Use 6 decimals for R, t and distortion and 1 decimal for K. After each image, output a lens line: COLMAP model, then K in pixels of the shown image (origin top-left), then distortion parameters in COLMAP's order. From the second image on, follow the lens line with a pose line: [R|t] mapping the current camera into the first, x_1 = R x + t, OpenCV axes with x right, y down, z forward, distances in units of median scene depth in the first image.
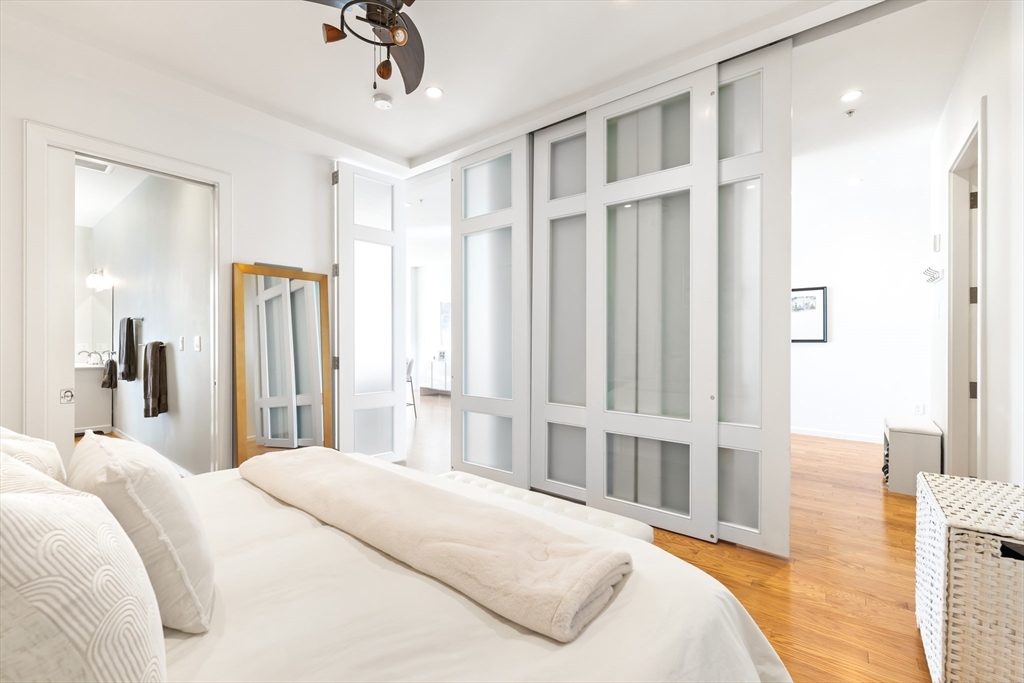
lens RADIAL K [[430.0, 0, 503.8], [0, 430.0, 342.1], [0, 0, 1]] dist [-0.000084, -0.000171]
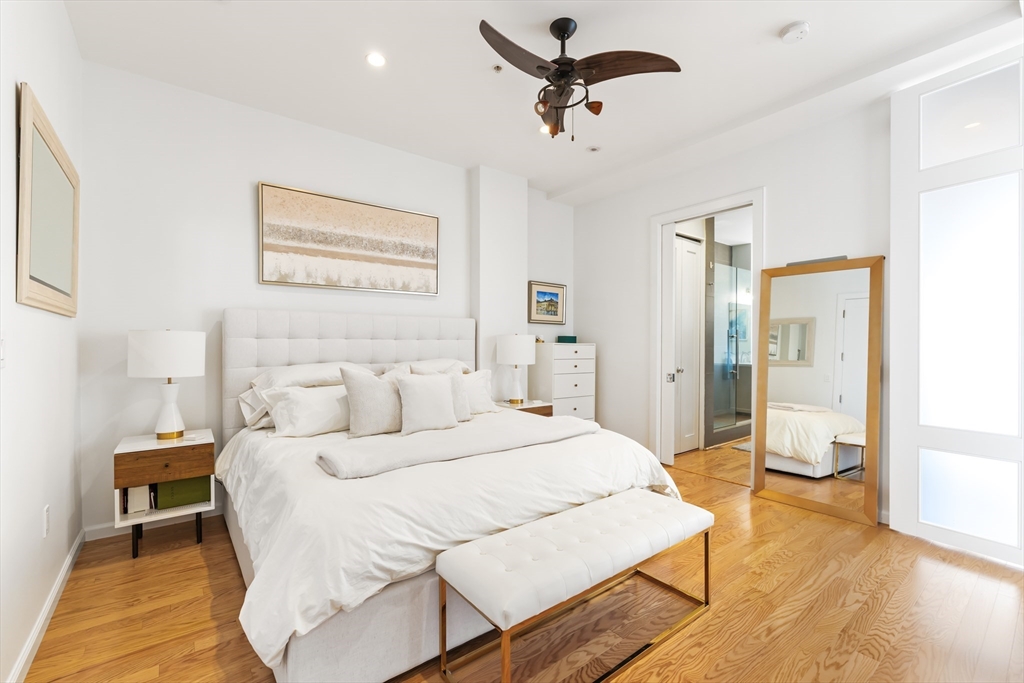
lens RADIAL K [[430.0, 0, 503.8], [0, 430.0, 342.1], [0, 0, 1]] dist [-0.000084, -0.000171]
pose [[-0.238514, -0.003818, -0.971131, 0.483776], [-0.004974, 0.999984, -0.002710, 0.000121], [0.971126, 0.004184, -0.238530, 0.552958]]
